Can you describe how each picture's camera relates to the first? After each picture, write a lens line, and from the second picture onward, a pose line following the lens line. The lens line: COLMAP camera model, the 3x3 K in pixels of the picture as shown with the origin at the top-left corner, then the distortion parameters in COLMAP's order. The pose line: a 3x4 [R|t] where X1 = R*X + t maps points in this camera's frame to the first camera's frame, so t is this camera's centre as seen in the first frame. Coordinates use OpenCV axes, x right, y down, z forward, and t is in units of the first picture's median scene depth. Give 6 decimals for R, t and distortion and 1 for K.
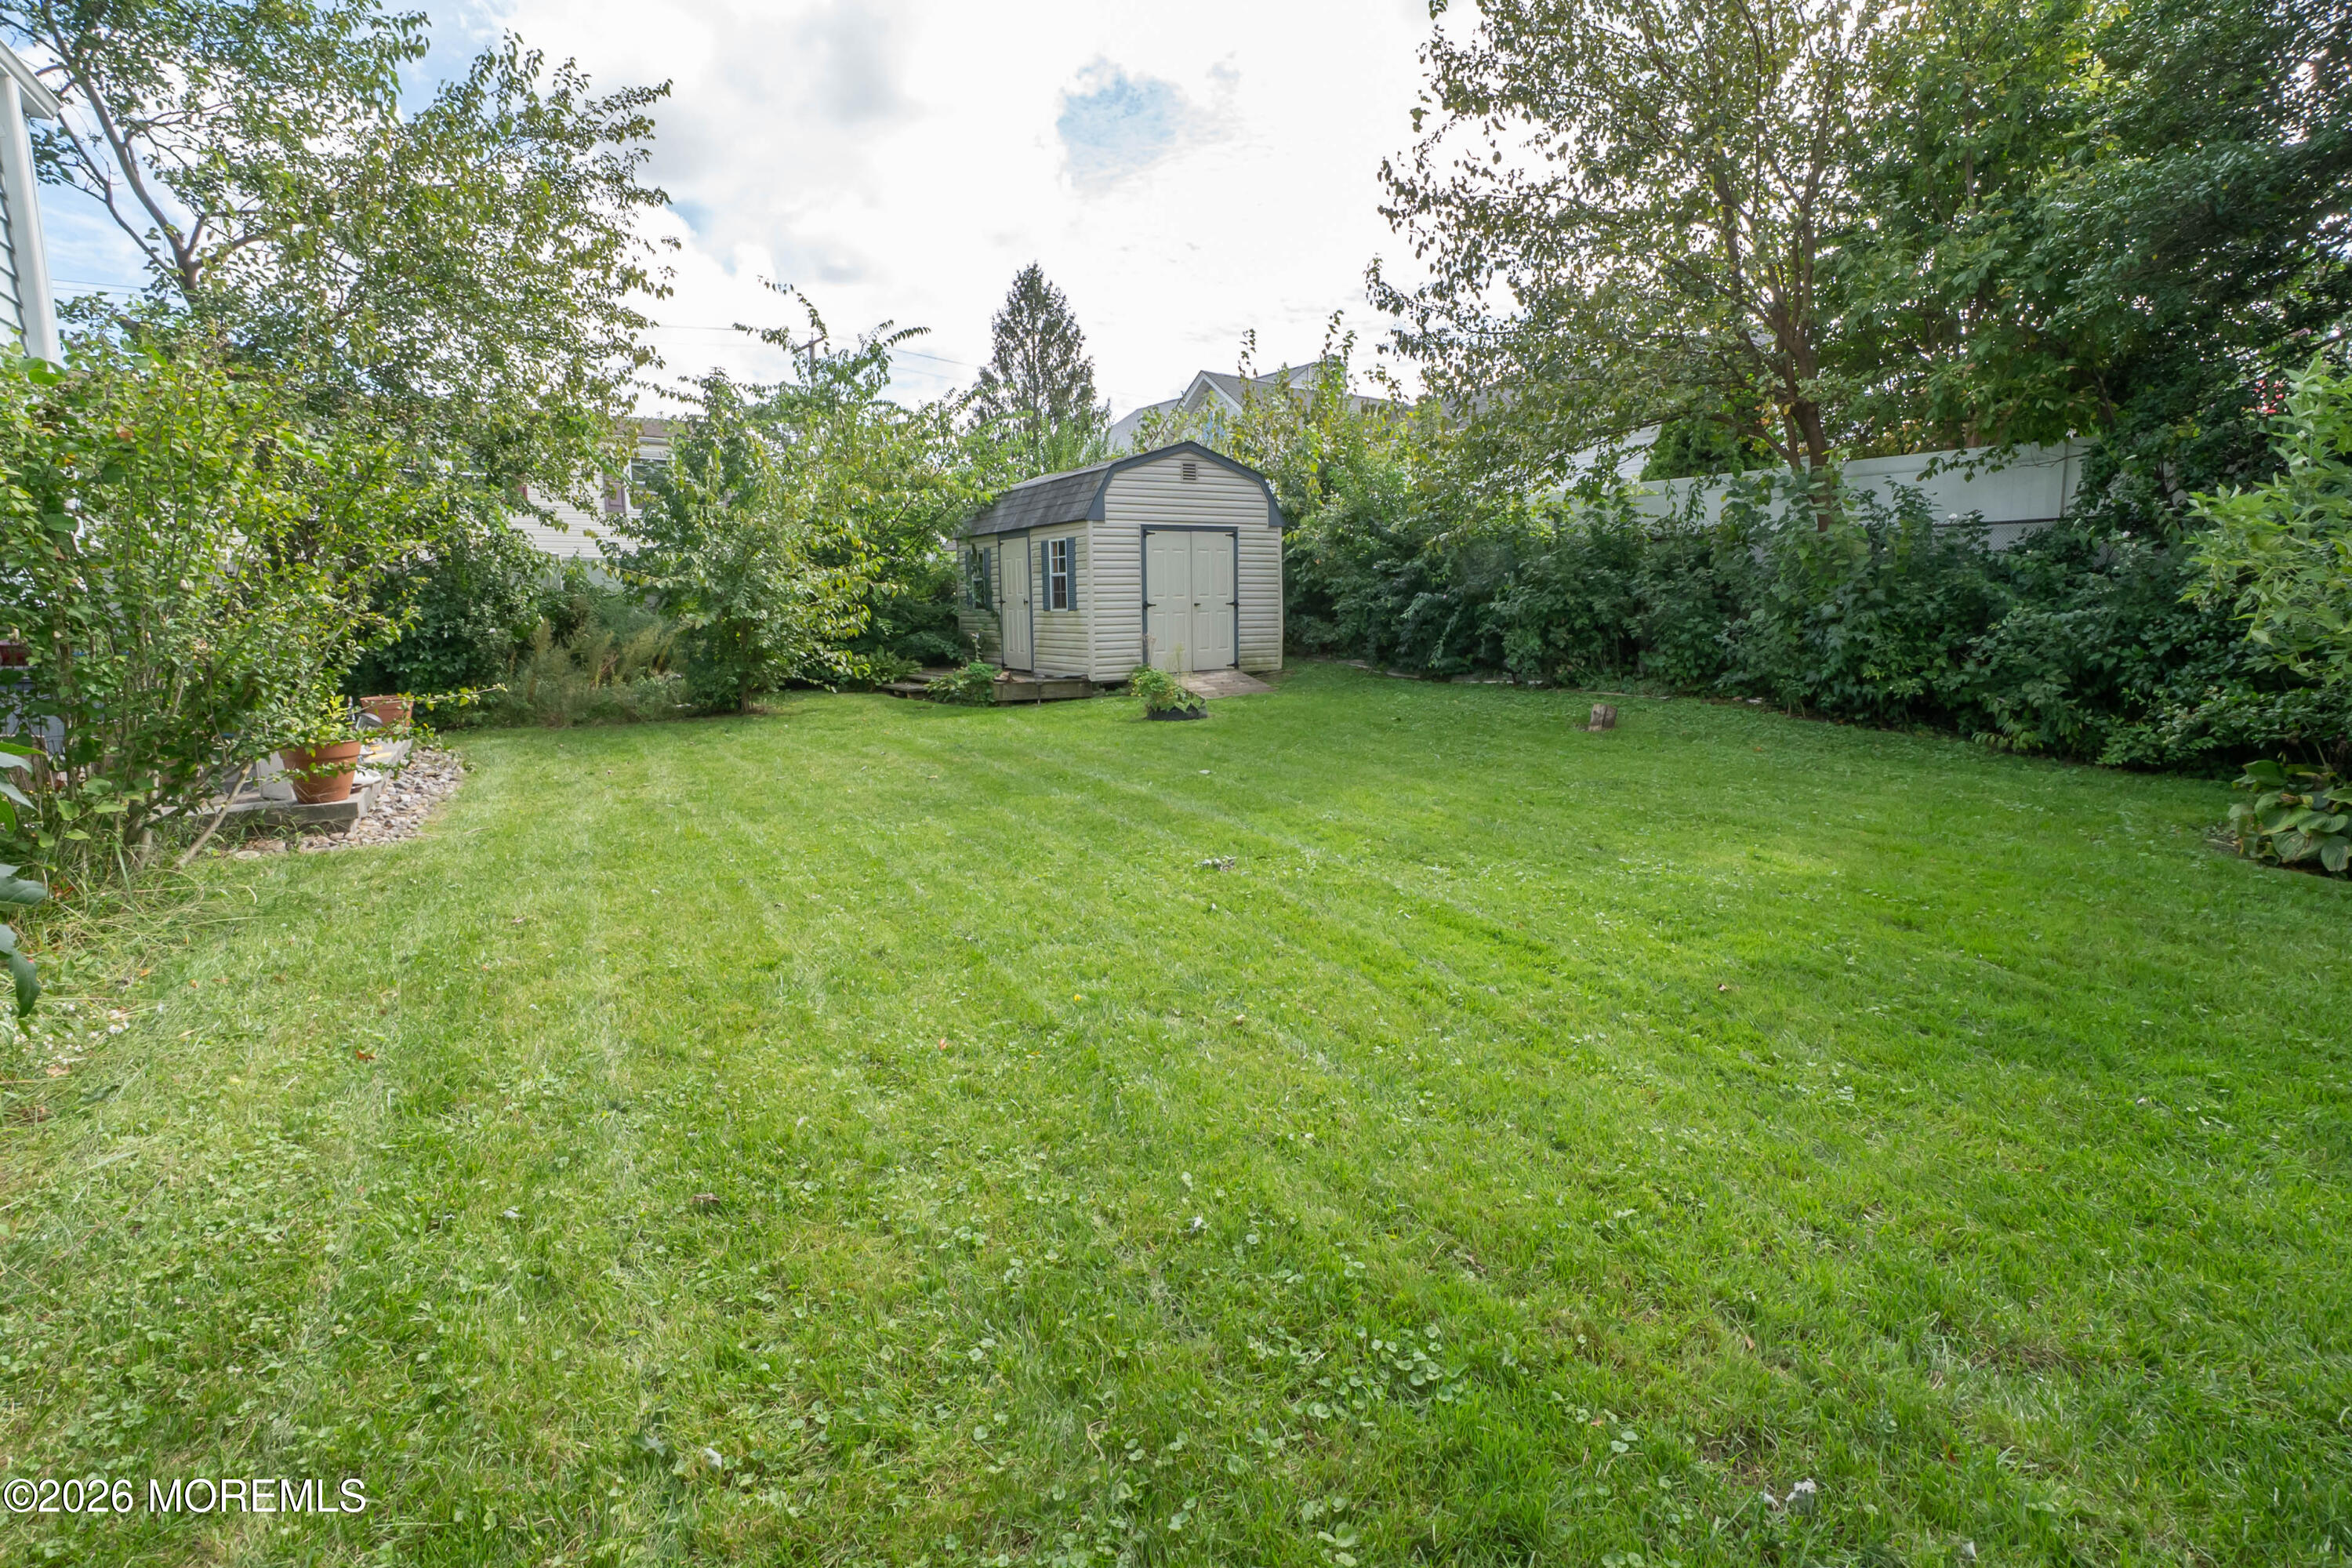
lens RADIAL K [[1104.7, 0, 1161.9], [0, 1104.7, 777.2], [0, 0, 1]] dist [-0.005074, -0.000479]
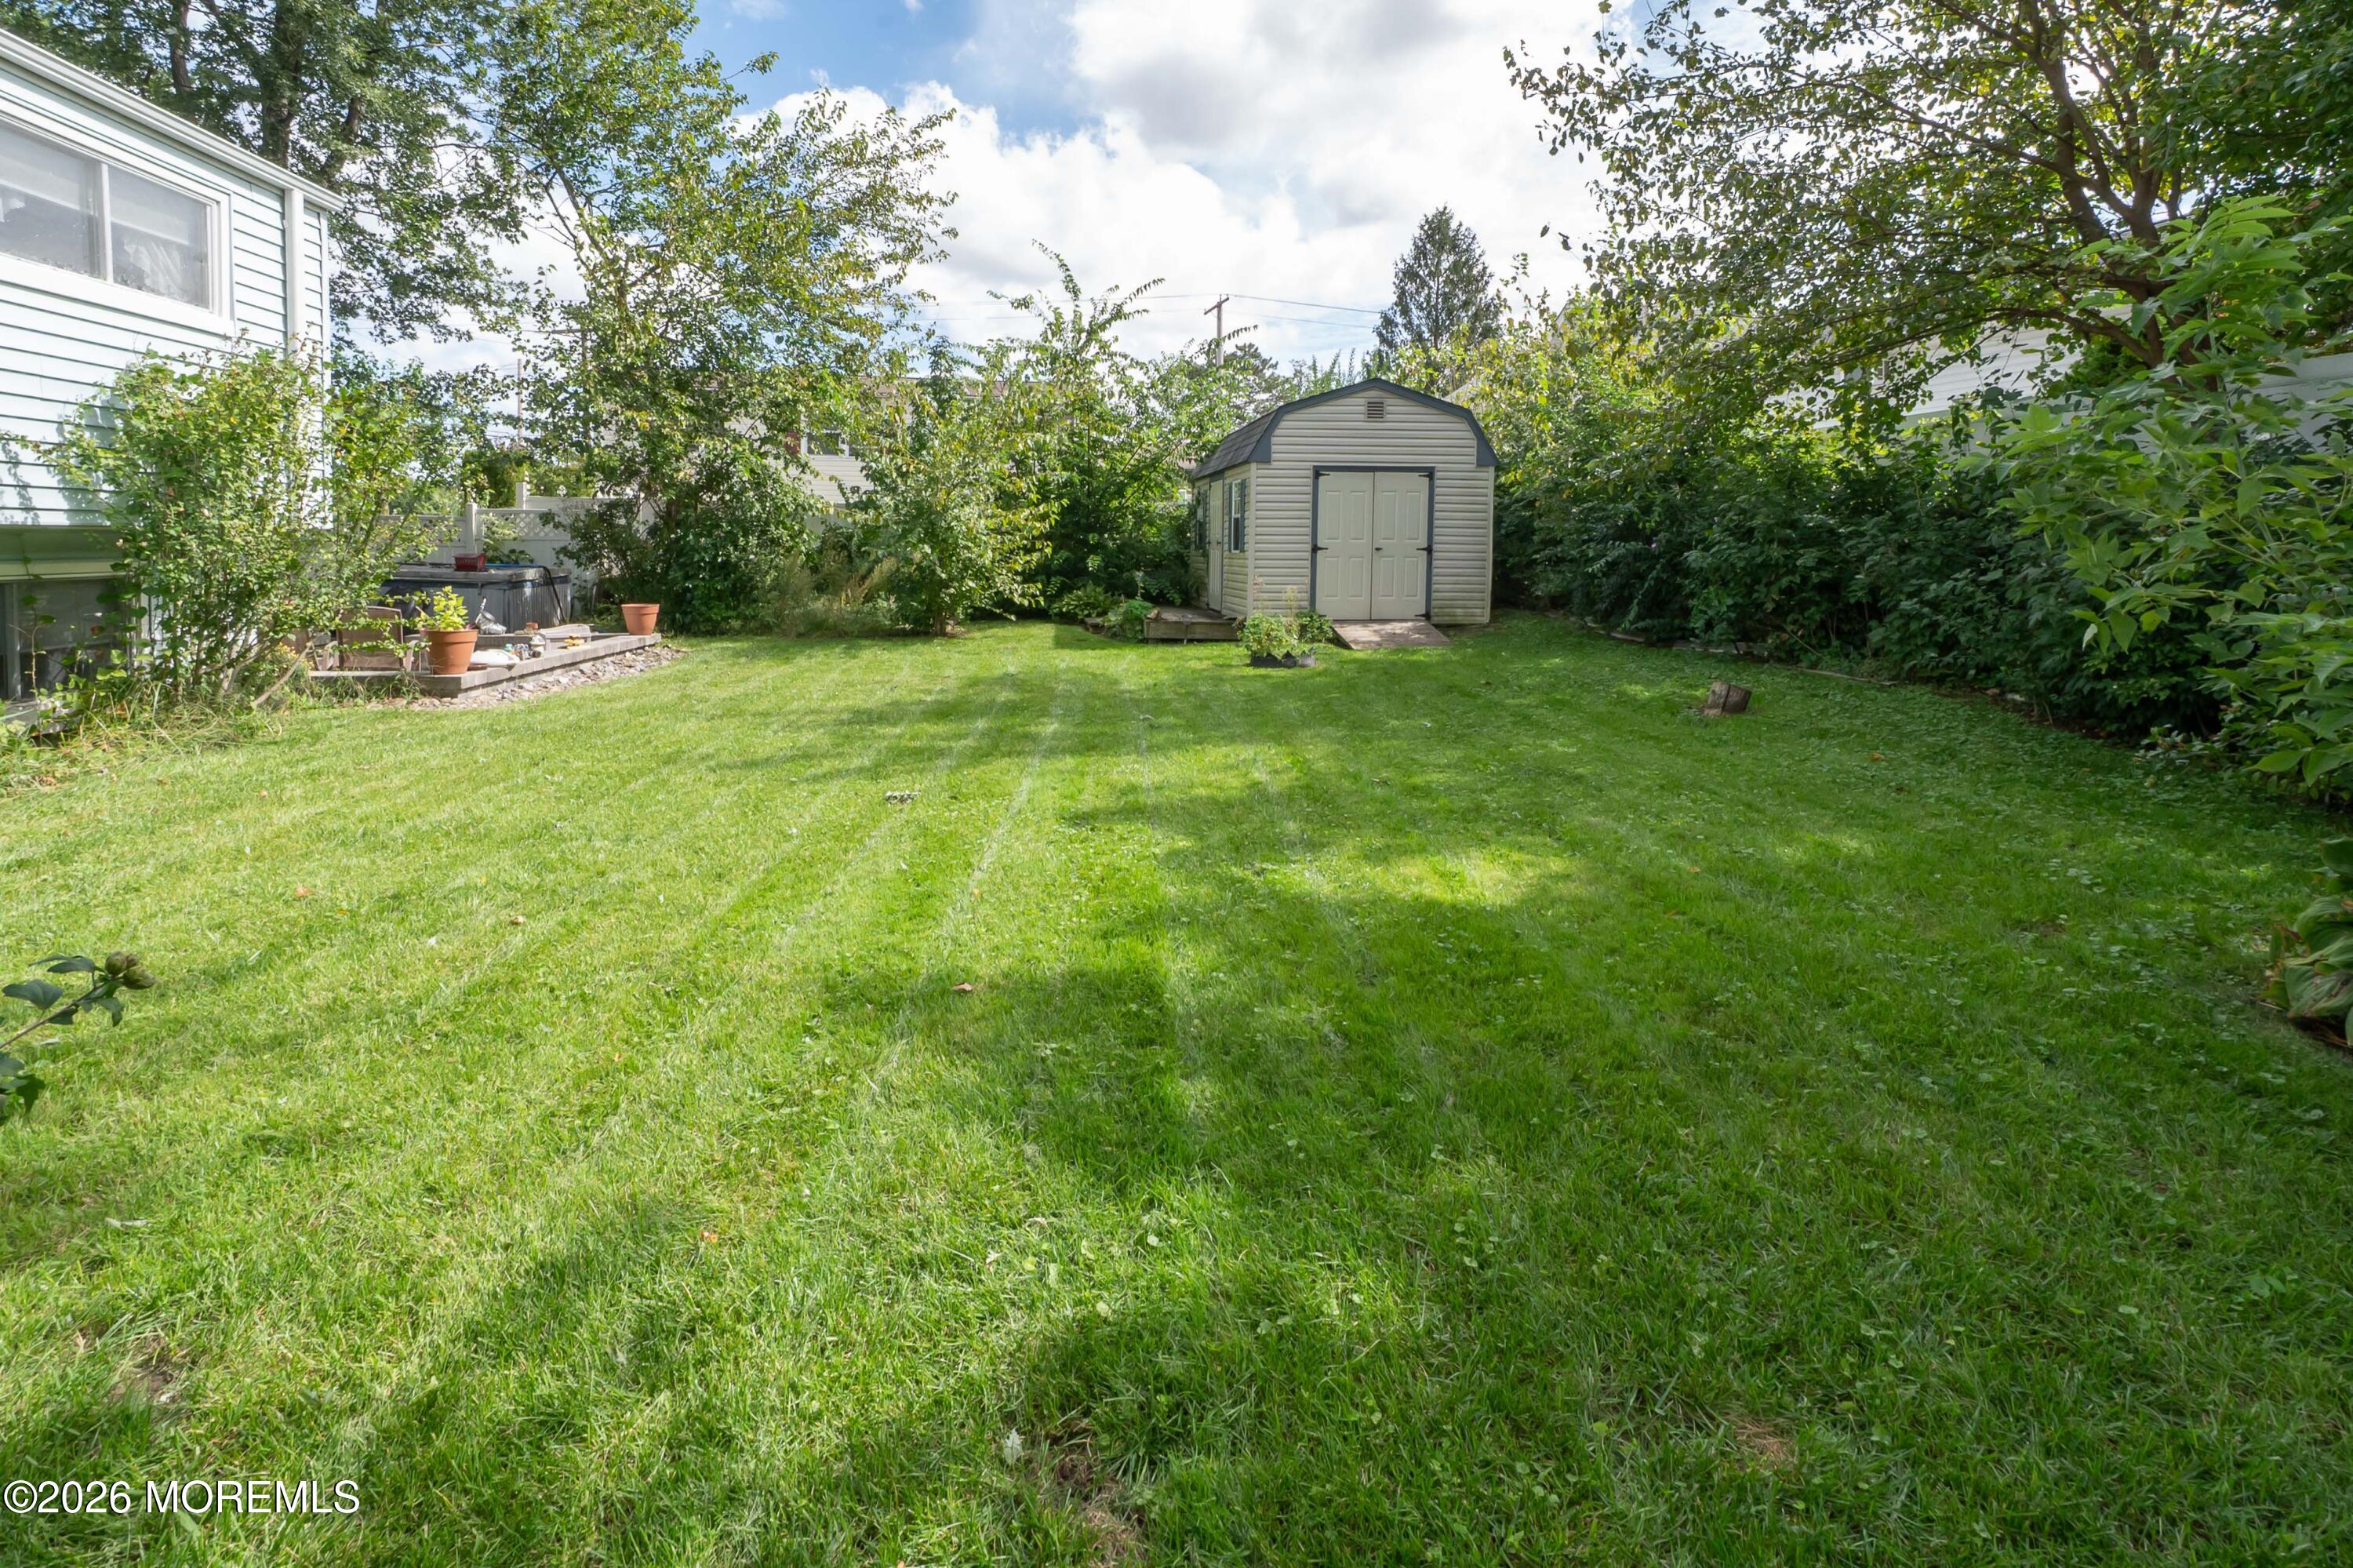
lens RADIAL K [[1105.2, 0, 1096.1], [0, 1105.2, 626.0], [0, 0, 1]] dist [-0.005074, -0.000479]
pose [[0.884766, 0.052462, -0.463073, 0.255363], [-0.090896, 0.993987, -0.061060, -0.012023], [0.457085, 0.096115, 0.884215, 0.066349]]
